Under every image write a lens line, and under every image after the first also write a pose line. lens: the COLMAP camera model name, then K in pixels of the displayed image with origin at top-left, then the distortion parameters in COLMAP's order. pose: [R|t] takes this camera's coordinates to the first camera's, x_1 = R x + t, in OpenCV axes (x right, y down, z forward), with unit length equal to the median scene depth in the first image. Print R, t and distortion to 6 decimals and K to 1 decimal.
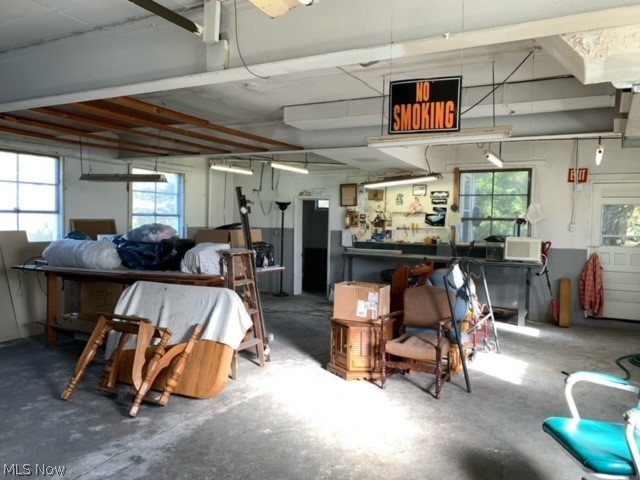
lens RADIAL K [[491.7, 0, 326.7], [0, 491.7, 238.6], [0, 0, 1]] dist [0.065622, -0.086163]
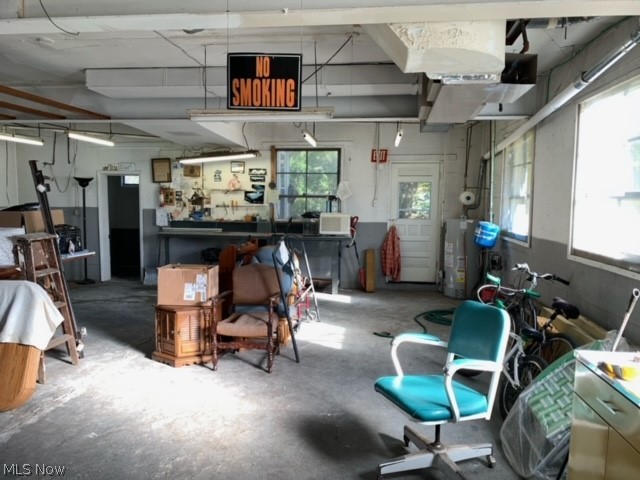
lens RADIAL K [[491.7, 0, 319.3], [0, 491.7, 242.0], [0, 0, 1]] dist [0.065622, -0.086163]
pose [[0.934944, -0.040797, 0.352443, -0.018783], [0.021530, 0.998060, 0.058418, -0.003156], [-0.354142, -0.047029, 0.934008, 0.013168]]
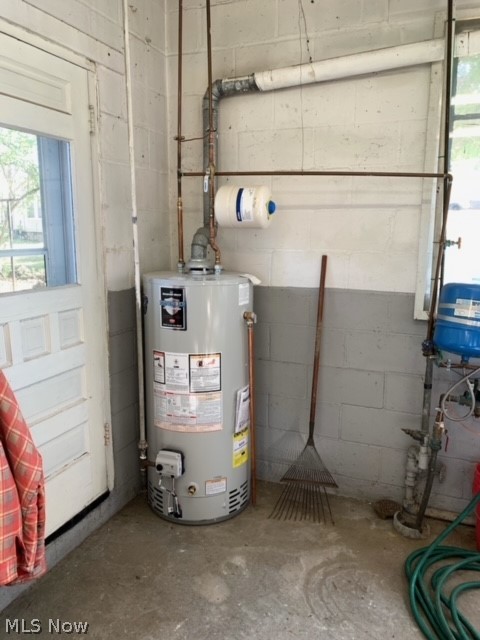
lens RADIAL K [[491.7, 0, 257.0], [0, 491.7, 316.0], [0, 0, 1]] dist [0.065622, -0.086163]
pose [[-0.104938, -0.195591, 0.975055, 0.367850], [0.030048, 0.979397, 0.199696, -0.025066], [-0.994025, 0.050254, -0.096899, 1.062798]]
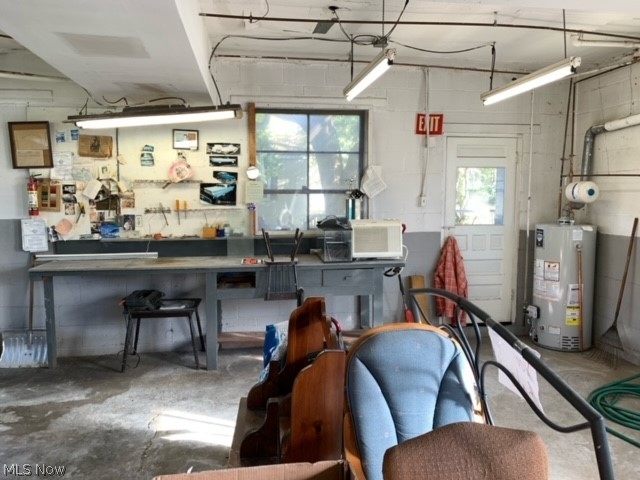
lens RADIAL K [[491.7, 0, 325.3], [0, 491.7, 234.2], [0, 0, 1]] dist [0.065622, -0.086163]
pose [[0.810983, -0.070982, 0.580748, -0.016814], [0.039457, 0.996989, 0.066757, -0.033570], [-0.583738, -0.031225, 0.811341, 0.636631]]
